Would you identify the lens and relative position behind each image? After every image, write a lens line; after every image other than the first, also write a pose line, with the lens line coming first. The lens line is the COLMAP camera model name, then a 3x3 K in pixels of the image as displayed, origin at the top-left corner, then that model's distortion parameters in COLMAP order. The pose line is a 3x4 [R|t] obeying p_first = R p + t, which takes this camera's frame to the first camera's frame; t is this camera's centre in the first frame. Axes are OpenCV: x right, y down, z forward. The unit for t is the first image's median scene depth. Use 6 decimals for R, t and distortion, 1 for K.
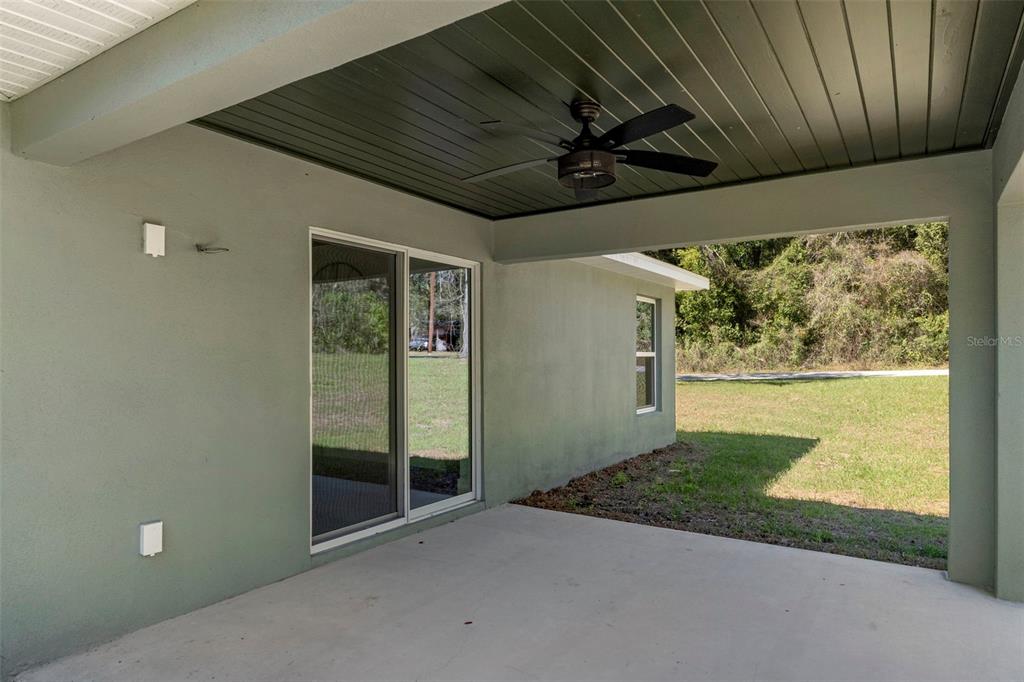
lens RADIAL K [[630.7, 0, 499.4], [0, 630.7, 364.0], [0, 0, 1]] dist [-0.000600, 0.000052]
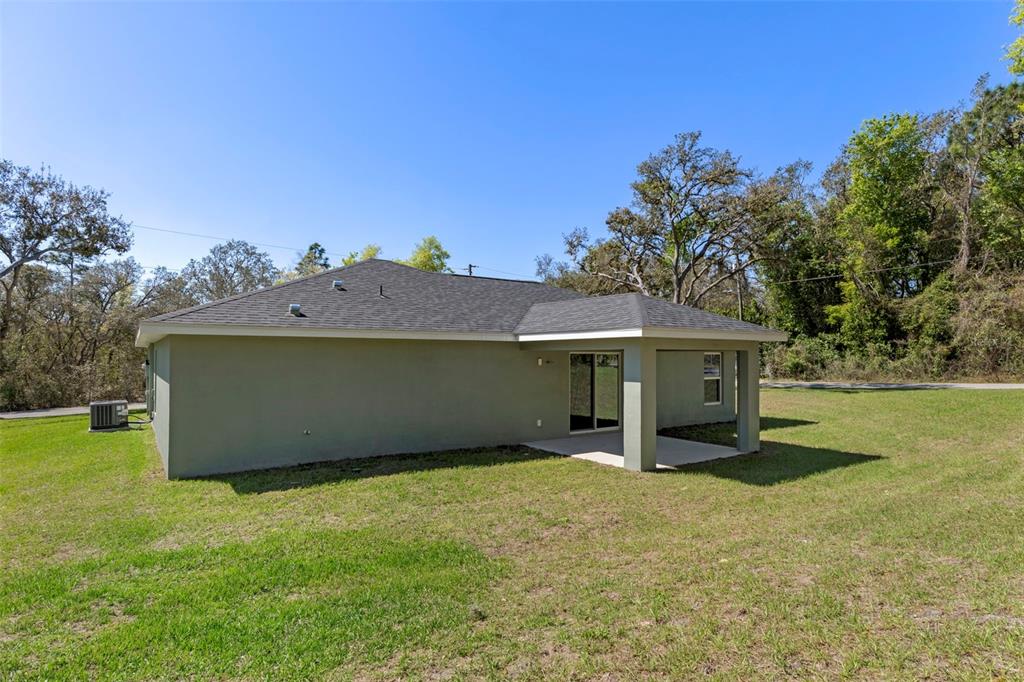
lens RADIAL K [[587.8, 0, 511.3], [0, 587.8, 357.5], [0, 0, 1]] dist [0.002184, 0.000216]
pose [[0.935571, 0.006519, -0.353078, 0.092419], [-0.008359, 0.999958, -0.003686, -0.022986], [0.353039, 0.006400, 0.935587, -0.361868]]
